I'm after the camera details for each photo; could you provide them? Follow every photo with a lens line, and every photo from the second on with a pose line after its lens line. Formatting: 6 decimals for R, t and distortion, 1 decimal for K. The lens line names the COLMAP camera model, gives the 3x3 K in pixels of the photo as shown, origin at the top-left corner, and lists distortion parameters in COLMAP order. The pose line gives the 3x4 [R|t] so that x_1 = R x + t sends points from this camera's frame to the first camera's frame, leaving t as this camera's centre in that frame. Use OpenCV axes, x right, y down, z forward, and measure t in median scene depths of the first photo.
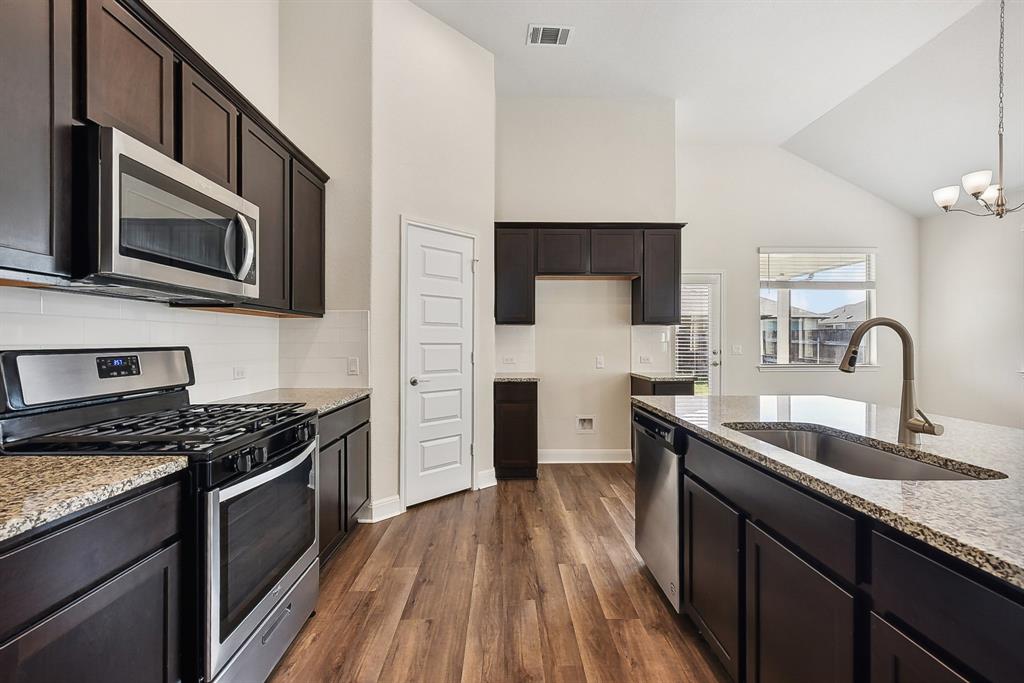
lens RADIAL K [[446.4, 0, 507.7], [0, 446.4, 341.0], [0, 0, 1]] dist [0.000806, -0.000353]
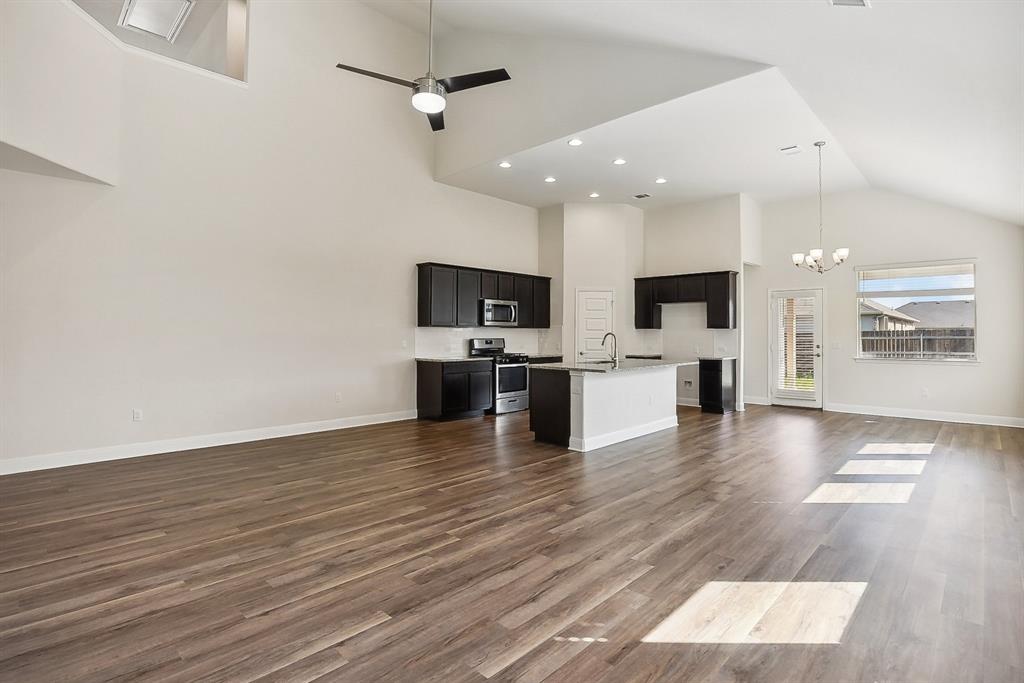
lens RADIAL K [[493.7, 0, 508.1], [0, 493.7, 333.6], [0, 0, 1]] dist [-0.033178, -0.000833]
pose [[0.704760, 0.002317, -0.709442, 1.584804], [-0.004002, 0.999992, -0.000710, -0.017175], [0.709435, 0.003340, 0.704763, -1.349522]]
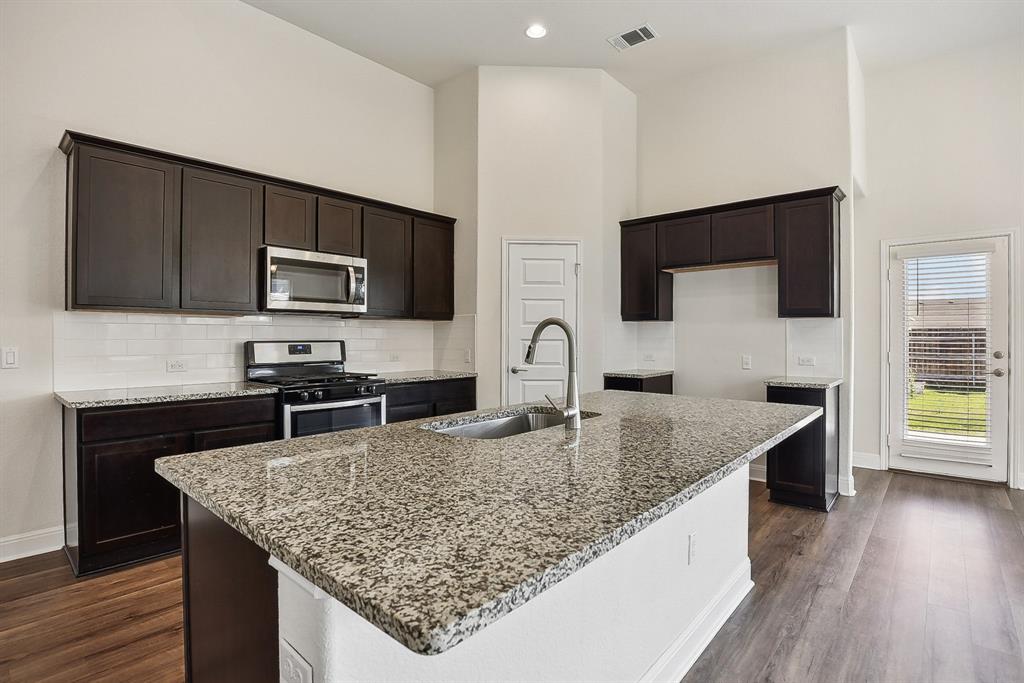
lens RADIAL K [[493.7, 0, 507.3], [0, 493.7, 342.2], [0, 0, 1]] dist [-0.033178, -0.000833]
pose [[0.736169, 0.007629, -0.676755, 0.753363], [-0.000877, 0.999946, 0.010318, -0.000621], [0.676797, -0.007002, 0.736136, -0.018779]]
